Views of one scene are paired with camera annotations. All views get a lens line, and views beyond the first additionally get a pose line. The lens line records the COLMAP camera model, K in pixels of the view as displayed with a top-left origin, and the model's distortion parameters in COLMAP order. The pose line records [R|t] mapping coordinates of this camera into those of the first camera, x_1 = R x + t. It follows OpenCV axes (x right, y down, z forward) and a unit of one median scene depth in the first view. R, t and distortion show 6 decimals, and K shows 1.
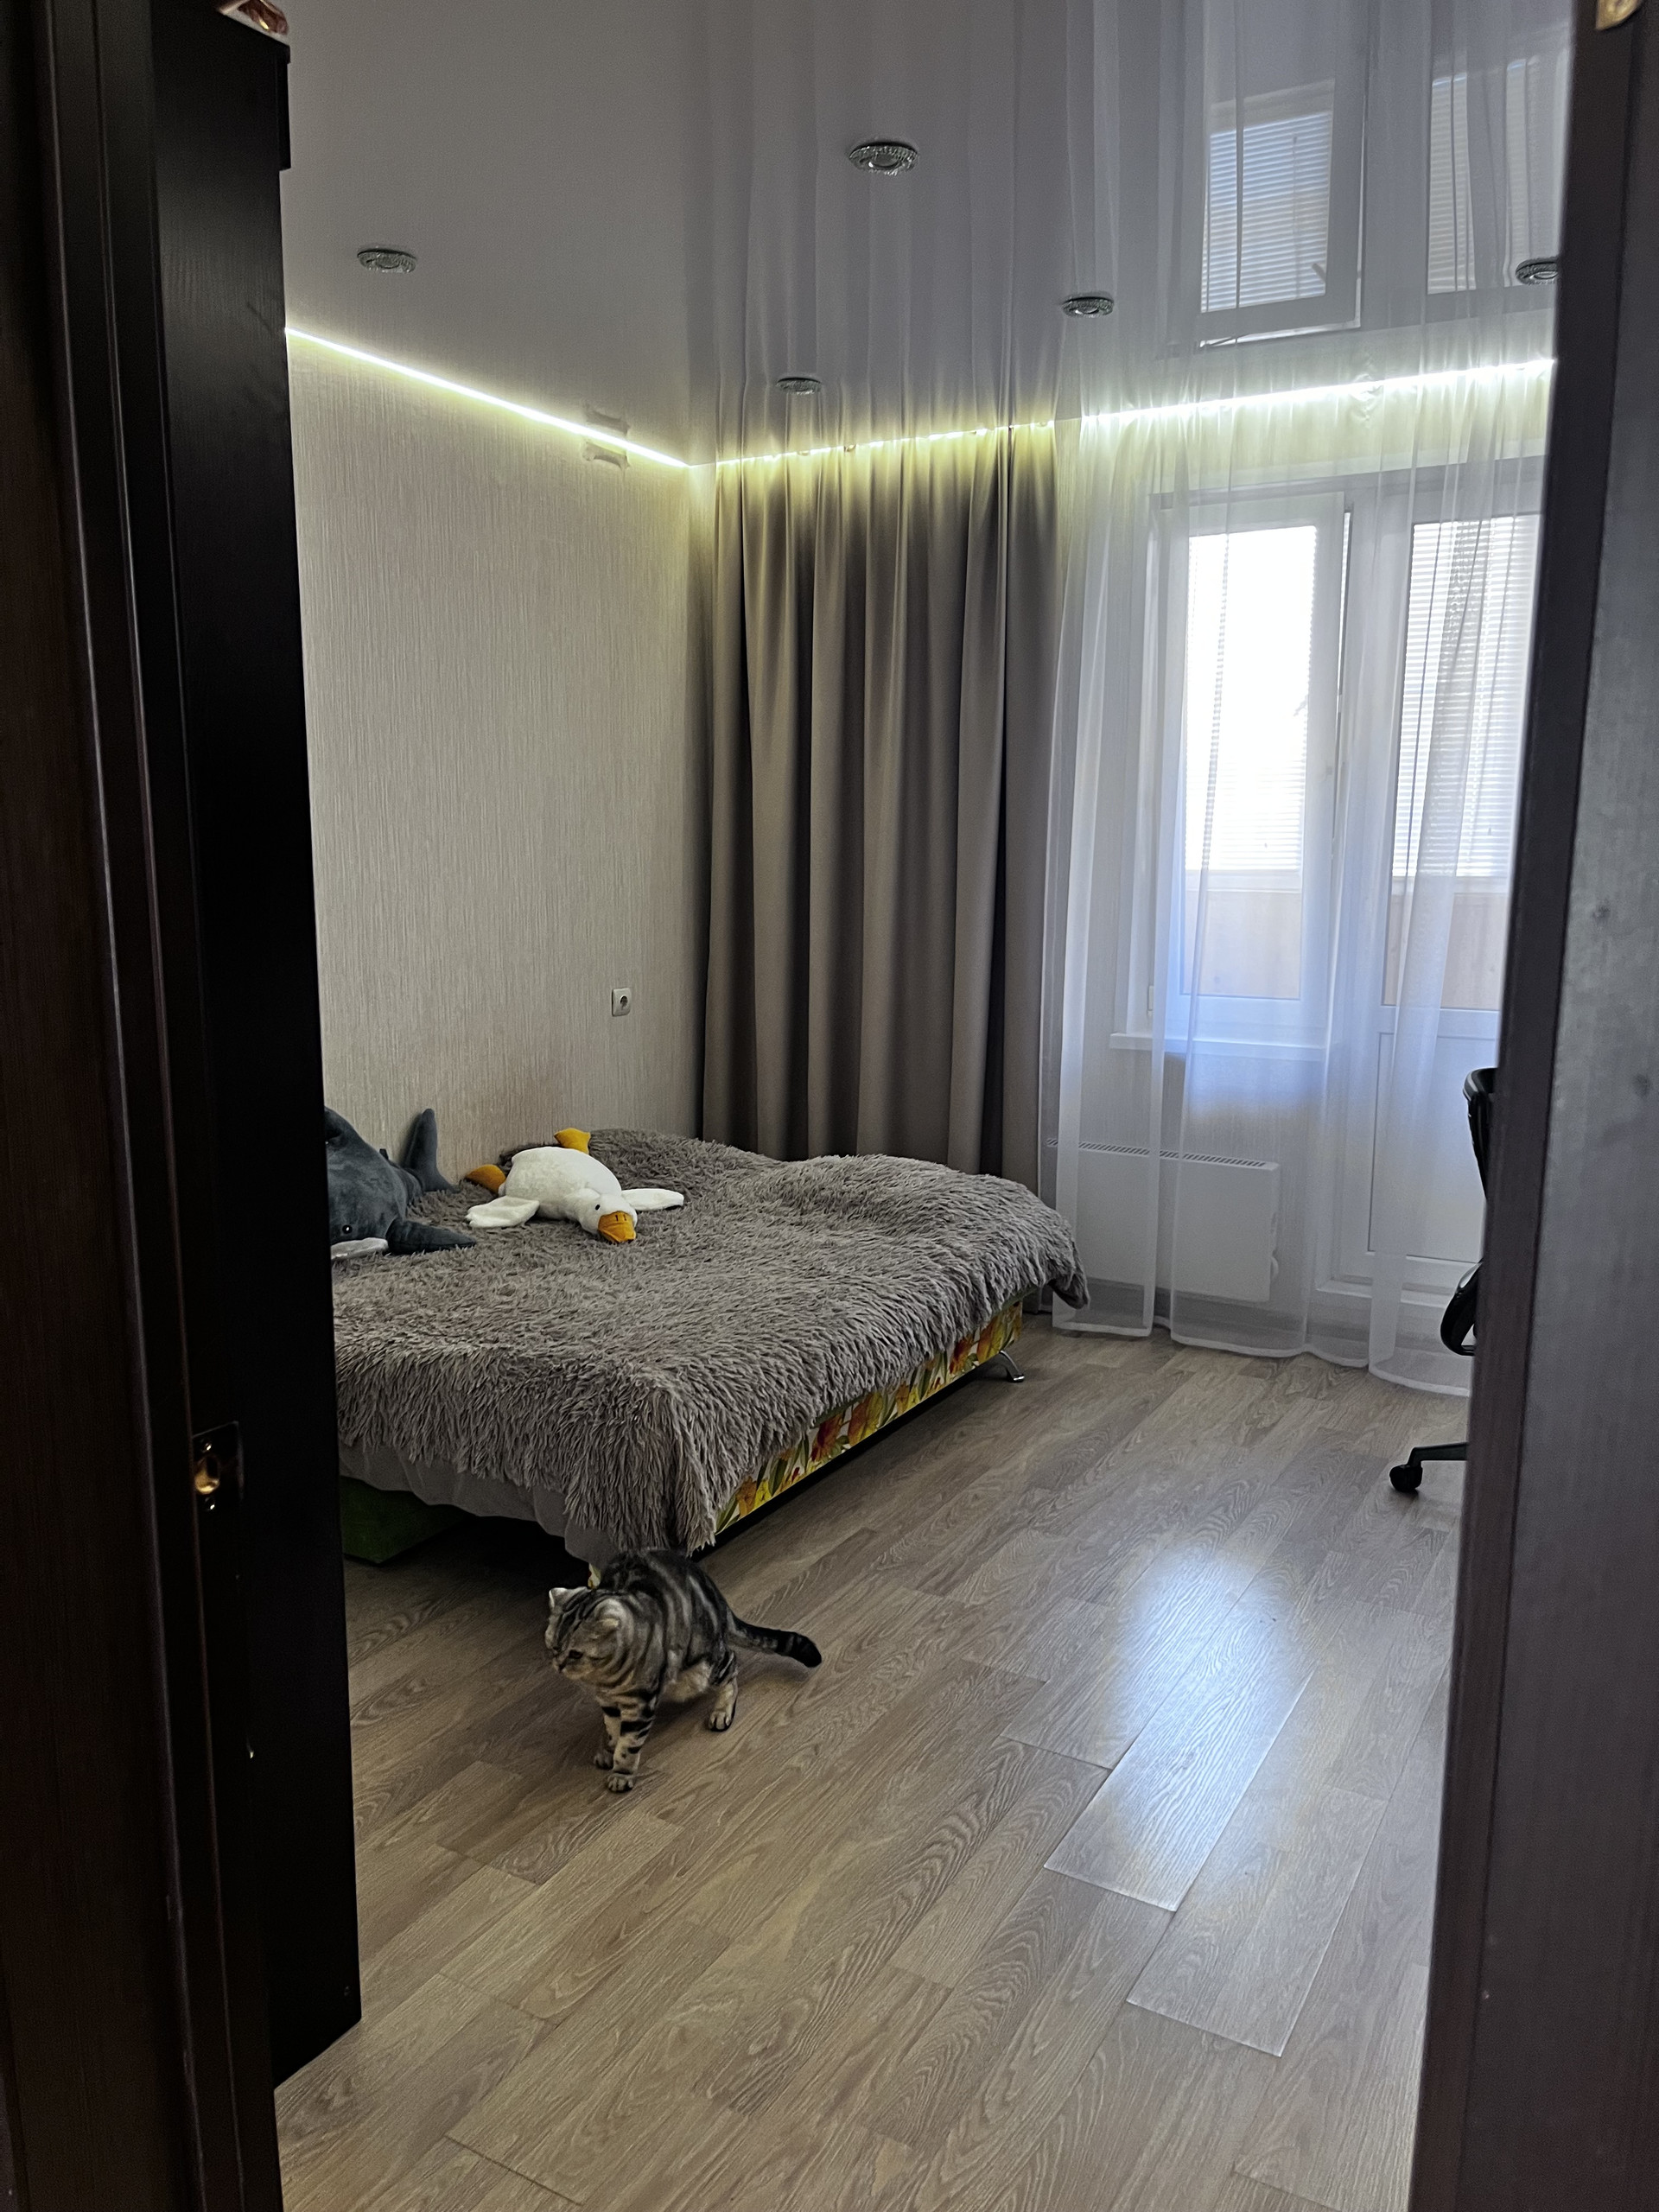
lens RADIAL K [[1674.3, 0, 818.8], [0, 1674.3, 1113.9], [0, 0, 1]] dist [0.039412, -0.070011]
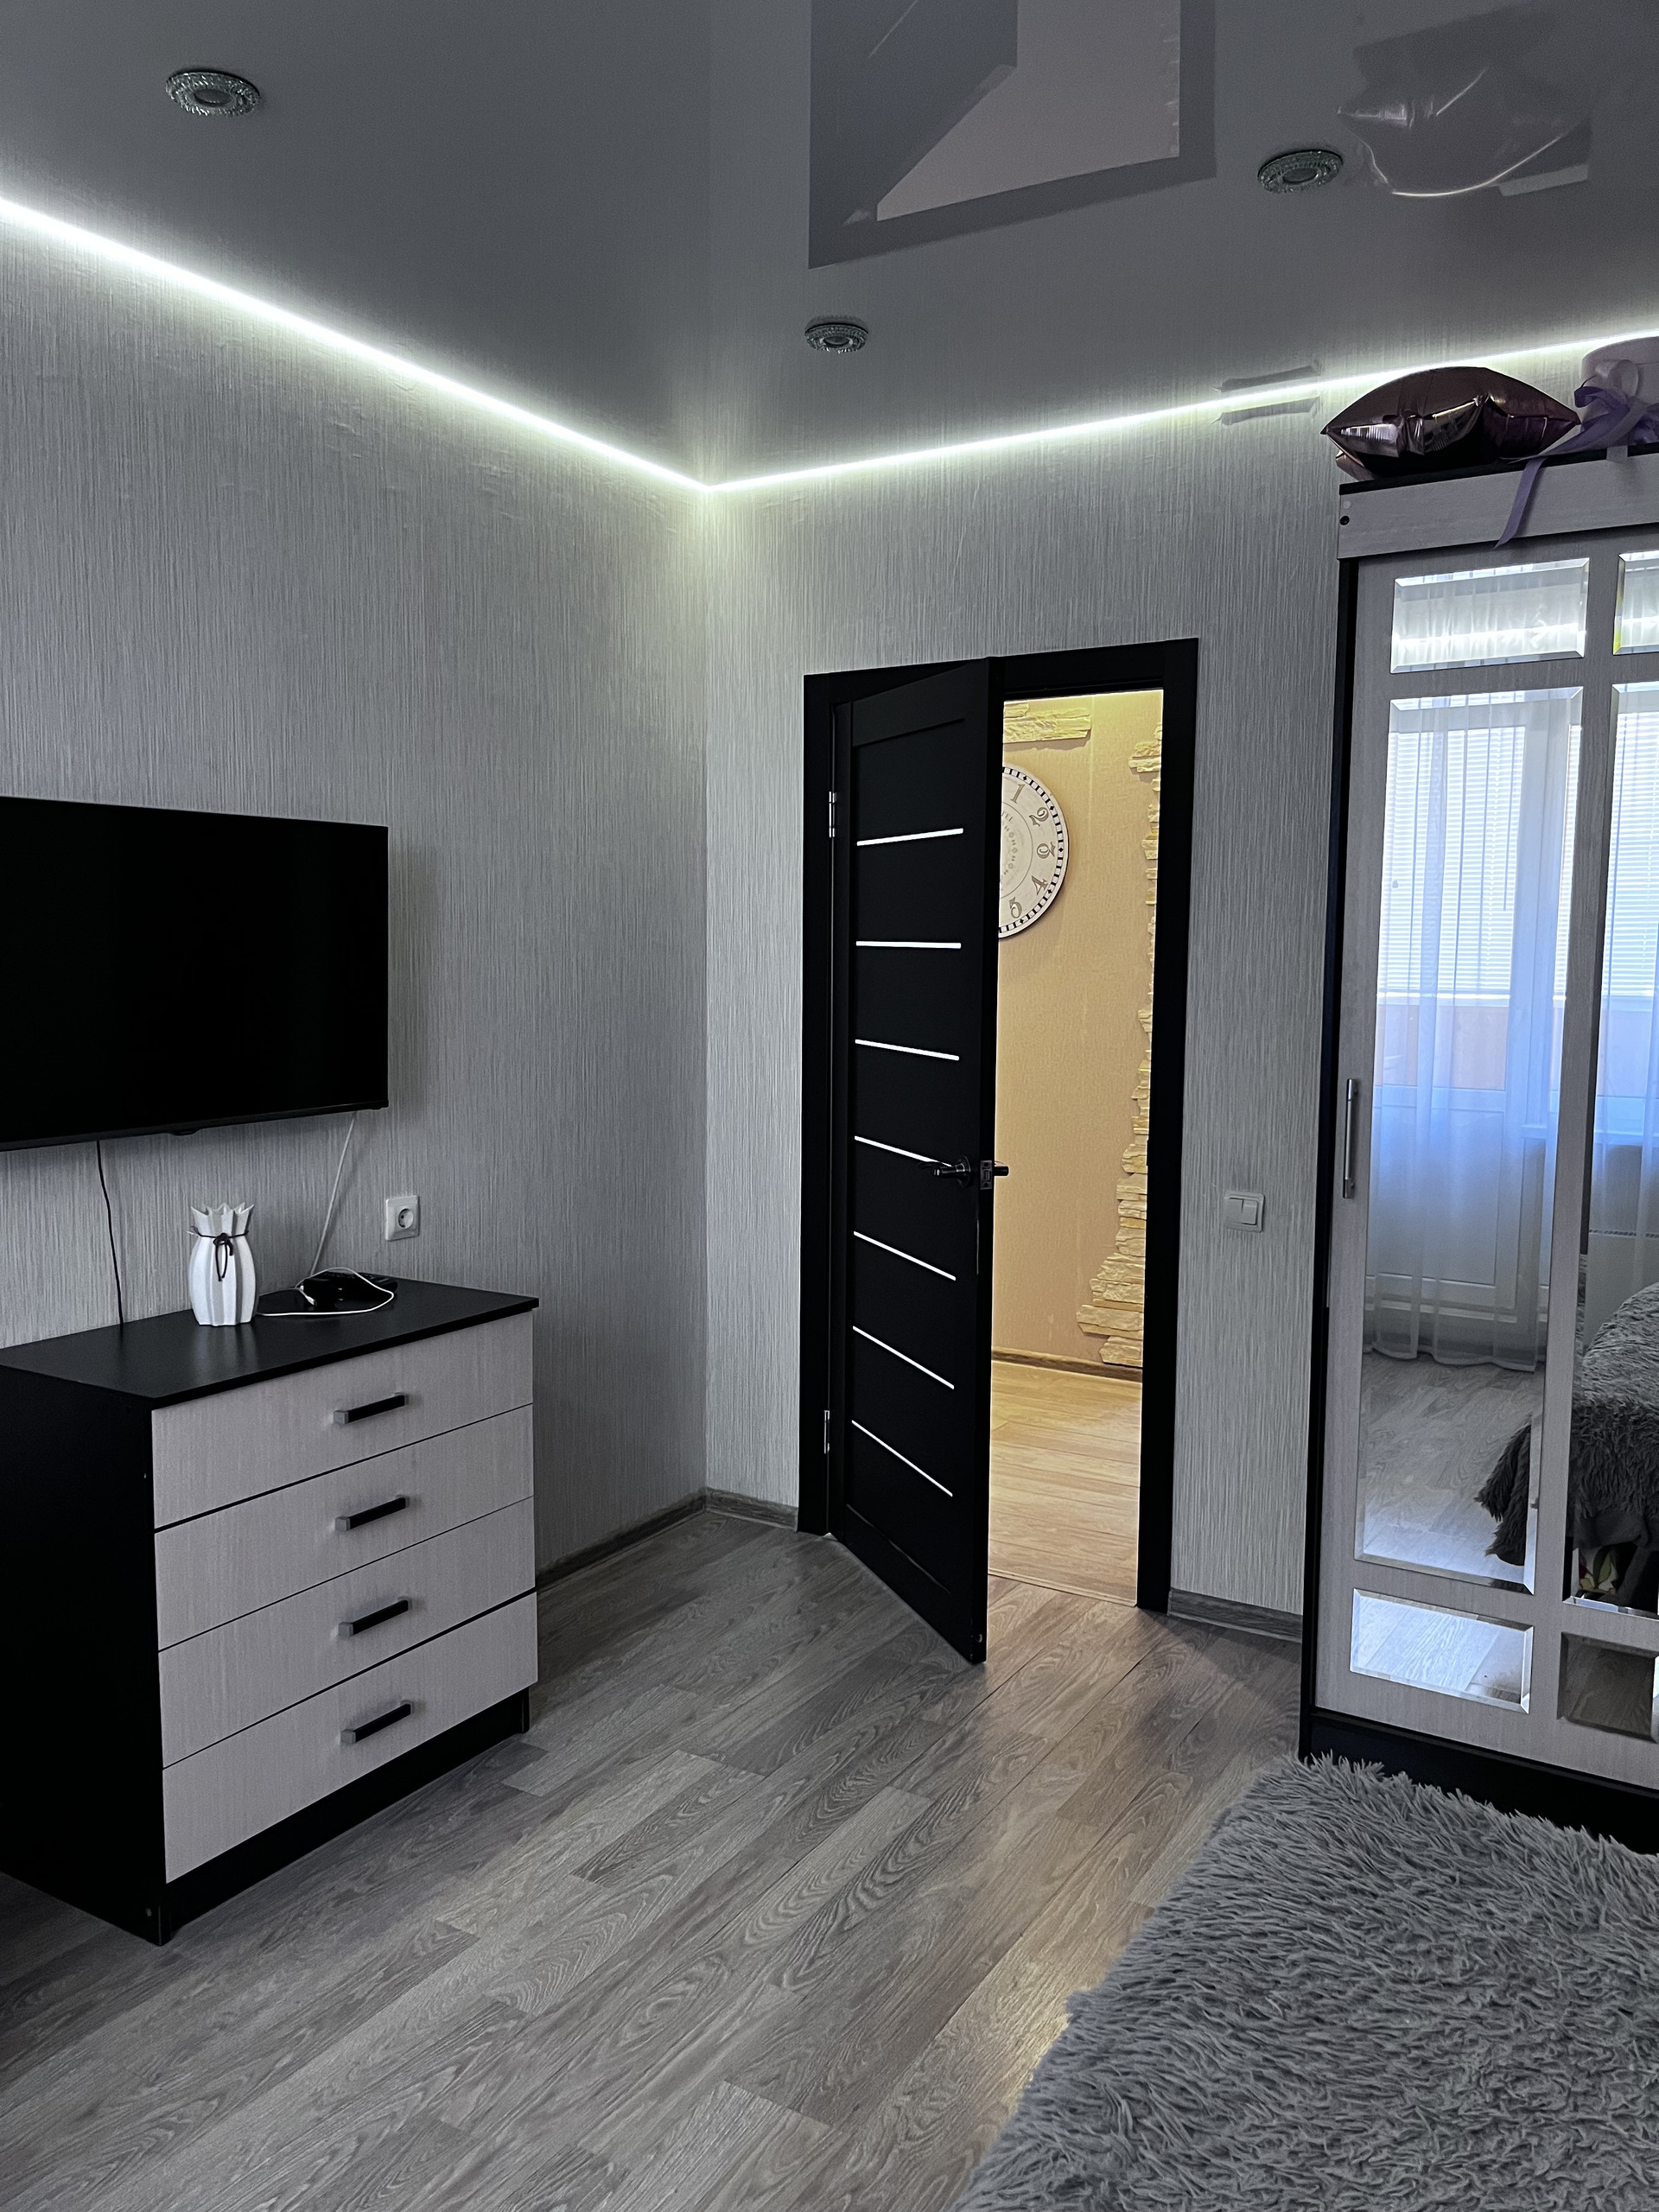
lens RADIAL K [[1677.0, 0, 836.4], [0, 1677.0, 1112.1], [0, 0, 1]] dist [0.049416, -0.075490]
pose [[-0.999770, -0.012258, 0.017578, 0.093159], [-0.007092, 0.963277, 0.268416, -0.345793], [-0.020223, 0.268230, -0.963143, 1.953201]]
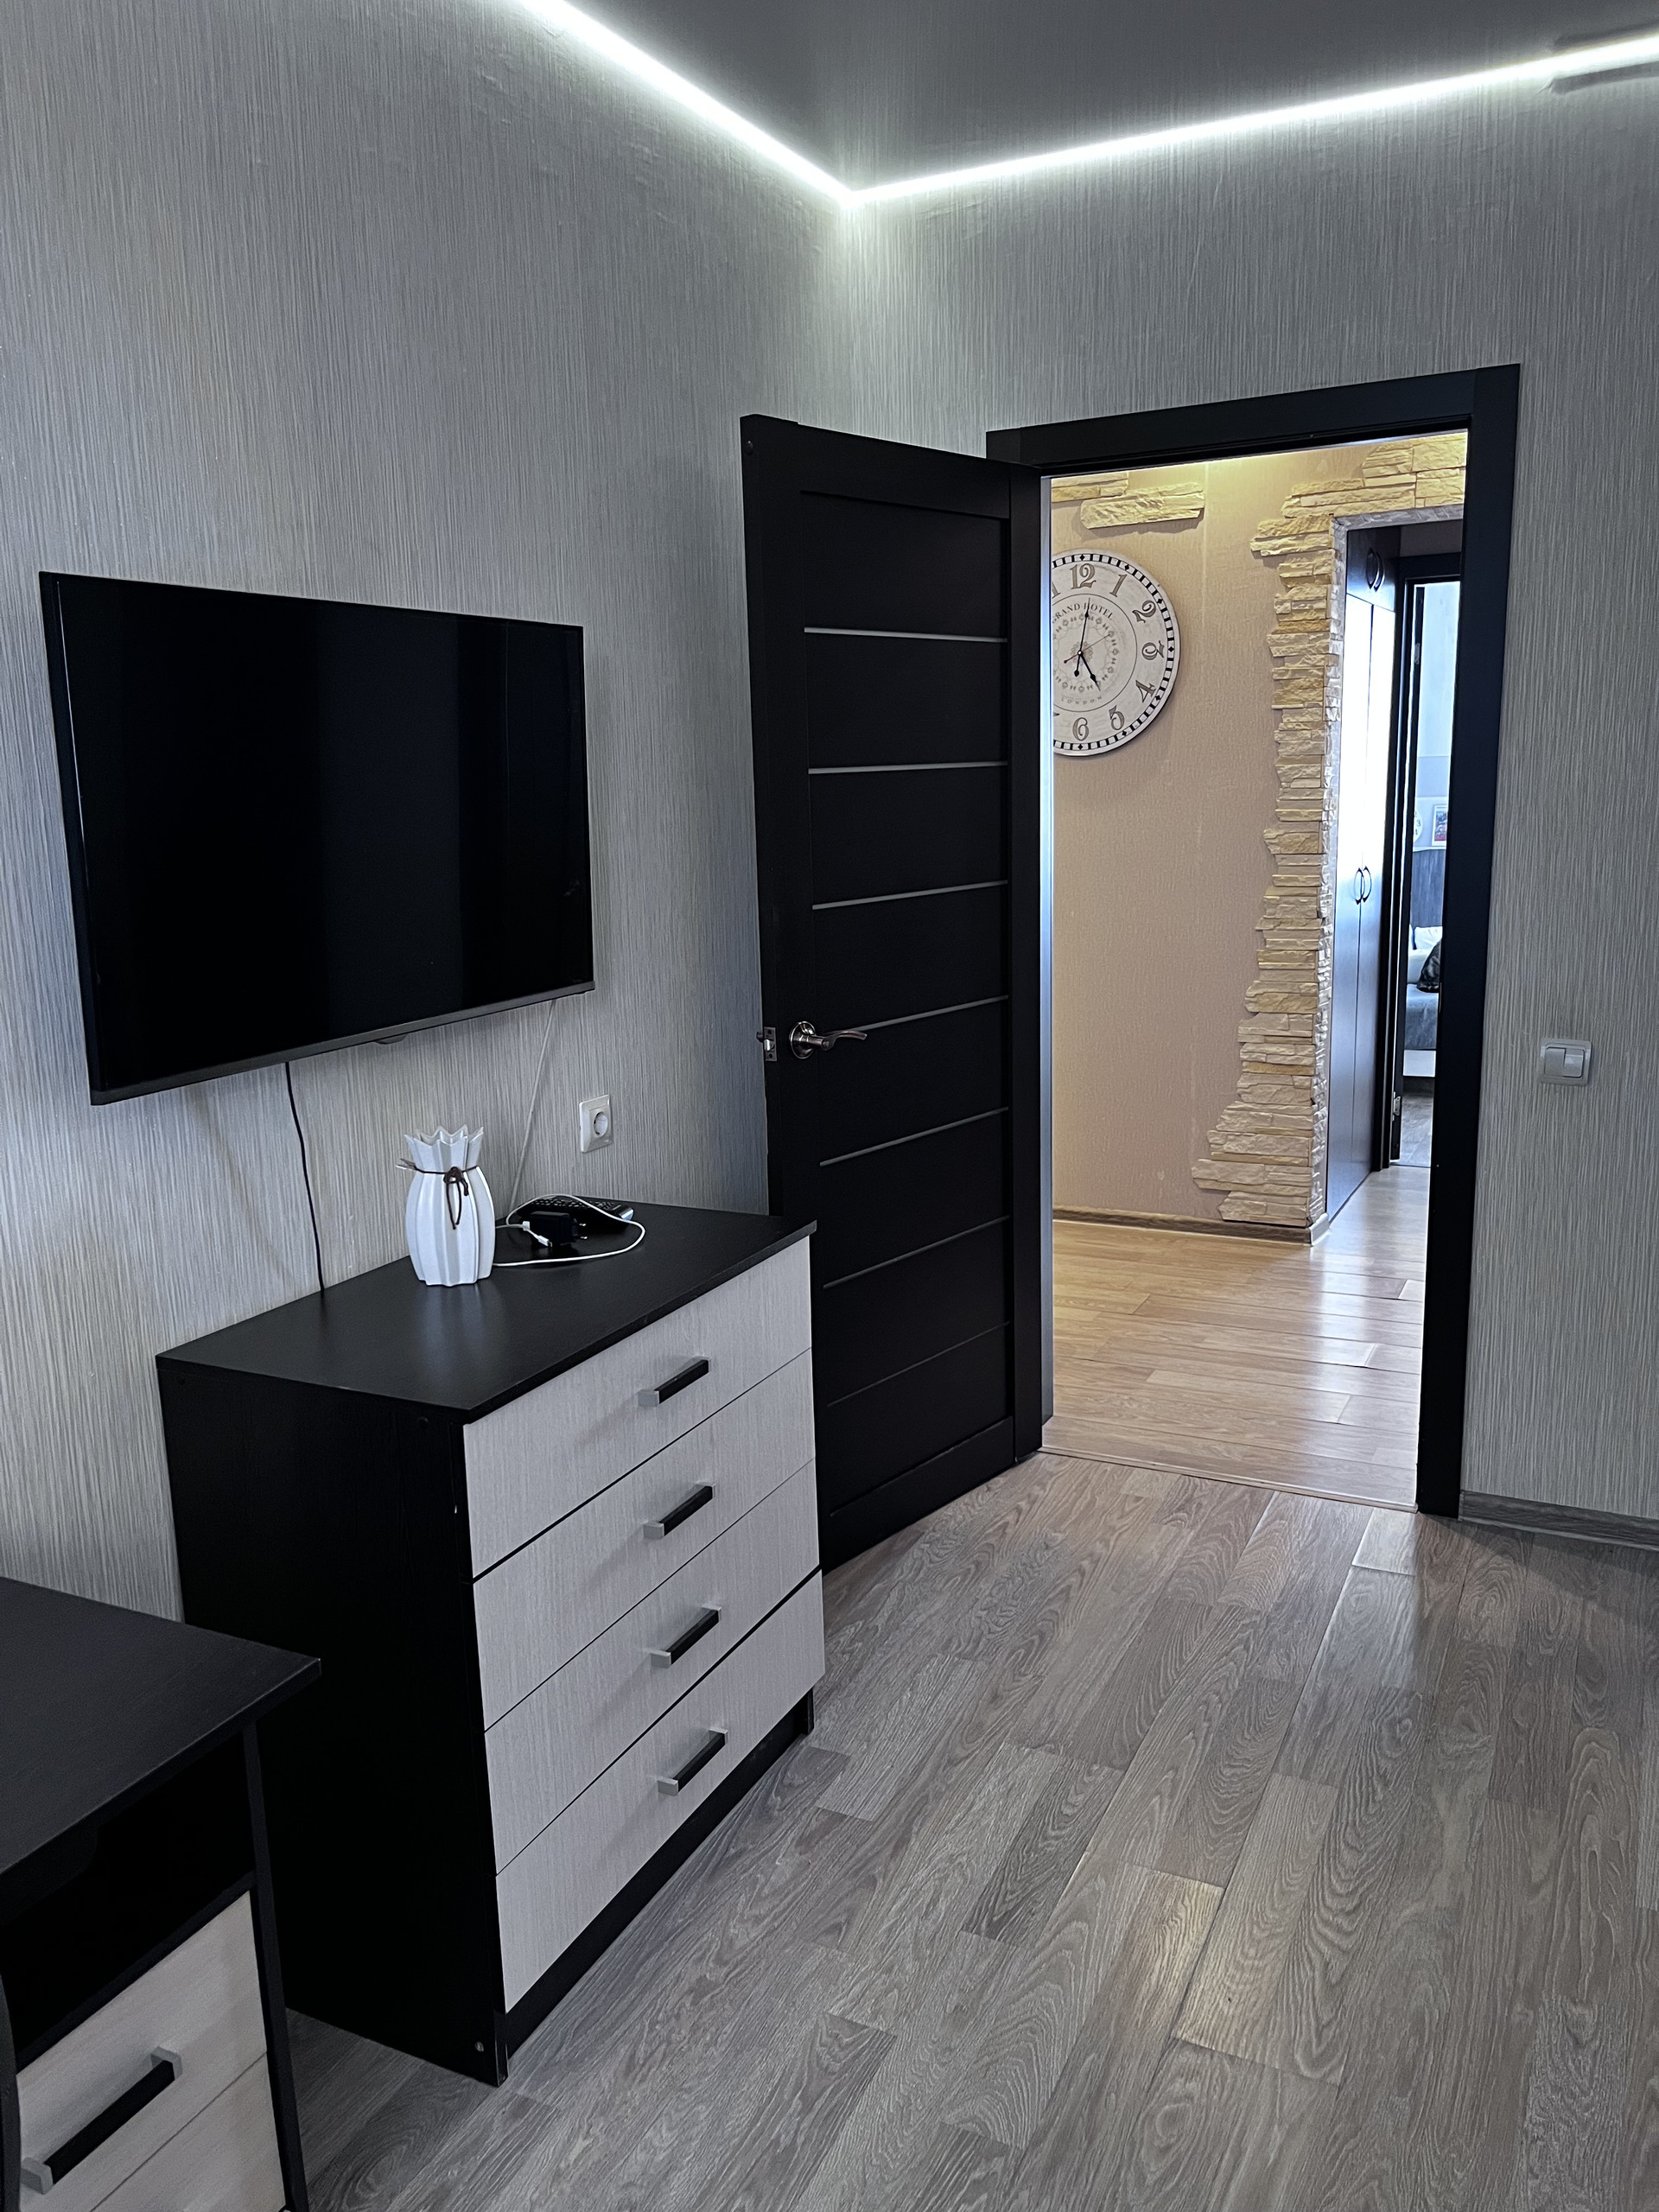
lens RADIAL K [[1674.3, 0, 818.8], [0, 1674.3, 1113.9], [0, 0, 1]] dist [0.039412, -0.070011]
pose [[-0.997727, 0.037449, -0.056024, 0.393868], [0.014554, 0.931493, 0.363468, -0.296895], [0.065797, 0.361827, -0.929920, 1.691966]]
